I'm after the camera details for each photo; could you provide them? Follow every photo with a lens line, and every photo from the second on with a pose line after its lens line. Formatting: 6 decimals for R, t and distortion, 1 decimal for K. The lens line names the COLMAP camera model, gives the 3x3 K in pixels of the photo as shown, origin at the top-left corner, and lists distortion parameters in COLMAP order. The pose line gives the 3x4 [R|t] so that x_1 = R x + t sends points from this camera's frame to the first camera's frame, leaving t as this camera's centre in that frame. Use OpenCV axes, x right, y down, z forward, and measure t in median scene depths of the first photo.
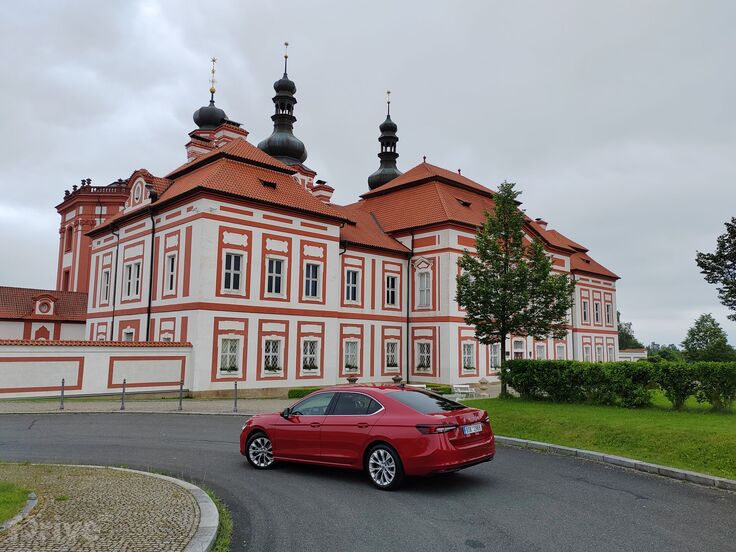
lens RADIAL K [[558.9, 0, 360.7], [0, 558.9, 287.2], [0, 0, 1]] dist [0.025034, -0.000246]
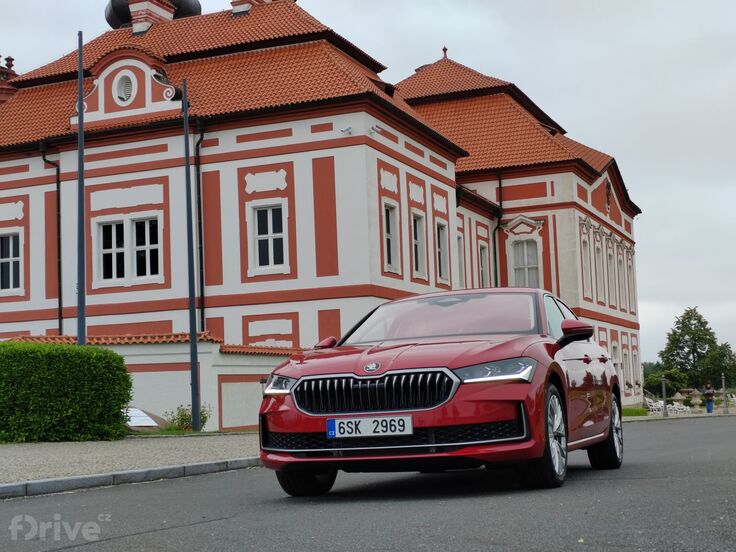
lens RADIAL K [[1115.4, 0, 360.6], [0, 1115.4, 302.6], [0, 0, 1]] dist [0.013432, 0.000000]
pose [[0.906427, -0.015052, 0.422094, -0.583392], [0.005174, 0.999685, 0.024539, 0.011903], [-0.422330, -0.020059, 0.906220, -0.062368]]
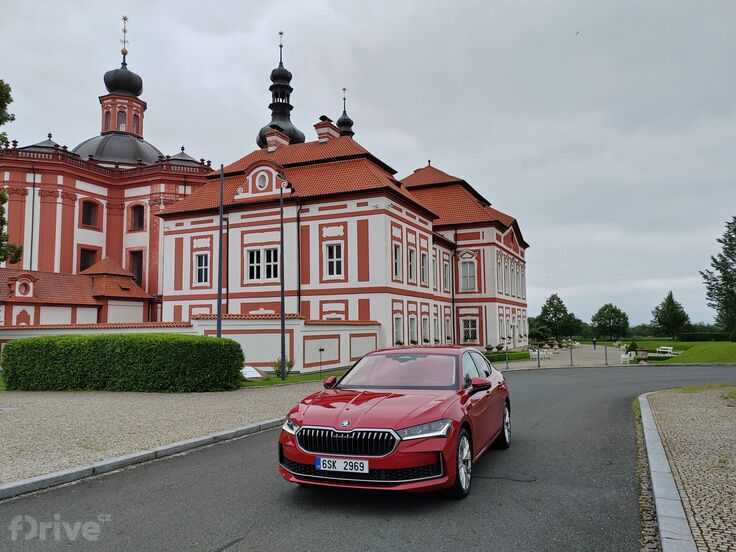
lens RADIAL K [[558.9, 0, 364.6], [0, 558.9, 289.8], [0, 0, 1]] dist [0.025034, -0.000246]
pose [[0.922349, 0.001403, 0.386355, -0.562277], [-0.017260, 0.999145, 0.037578, -0.007061], [-0.385972, -0.041328, 0.921584, -0.038107]]
